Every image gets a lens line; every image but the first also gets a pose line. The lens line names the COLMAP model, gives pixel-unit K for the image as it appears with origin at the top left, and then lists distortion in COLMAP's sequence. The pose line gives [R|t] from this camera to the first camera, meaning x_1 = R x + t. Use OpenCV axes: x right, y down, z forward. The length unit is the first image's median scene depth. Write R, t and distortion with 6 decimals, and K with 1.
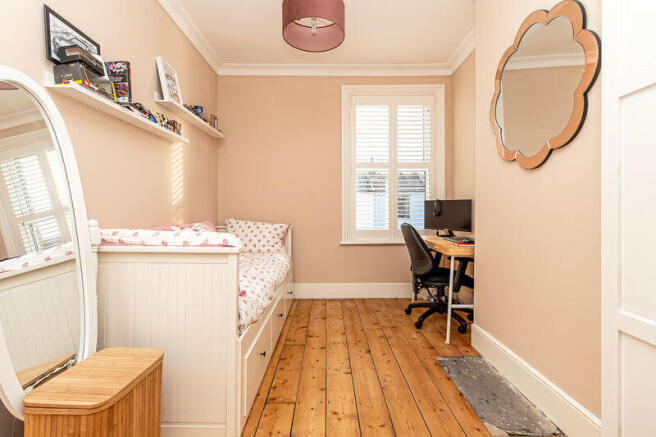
lens RADIAL K [[299.6, 0, 329.9], [0, 299.6, 215.6], [0, 0, 1]] dist [-0.001223, -0.000331]
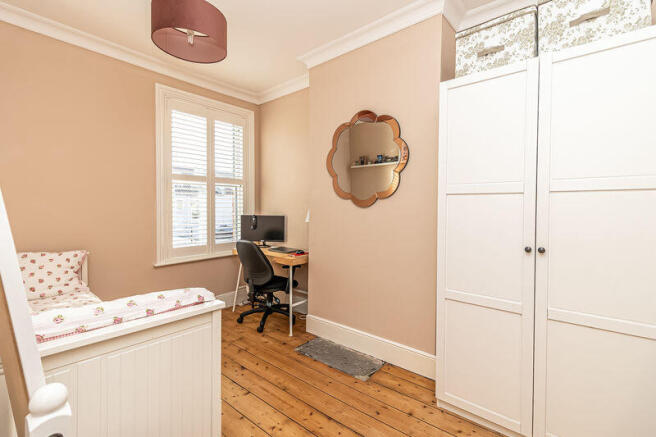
lens RADIAL K [[299.6, 0, 329.9], [0, 299.6, 215.6], [0, 0, 1]] dist [-0.001223, -0.000331]
pose [[0.628468, -0.018269, 0.777621, -0.434679], [0.002918, 0.999772, 0.021129, -0.094026], [-0.777830, -0.011010, 0.628378, 0.089931]]
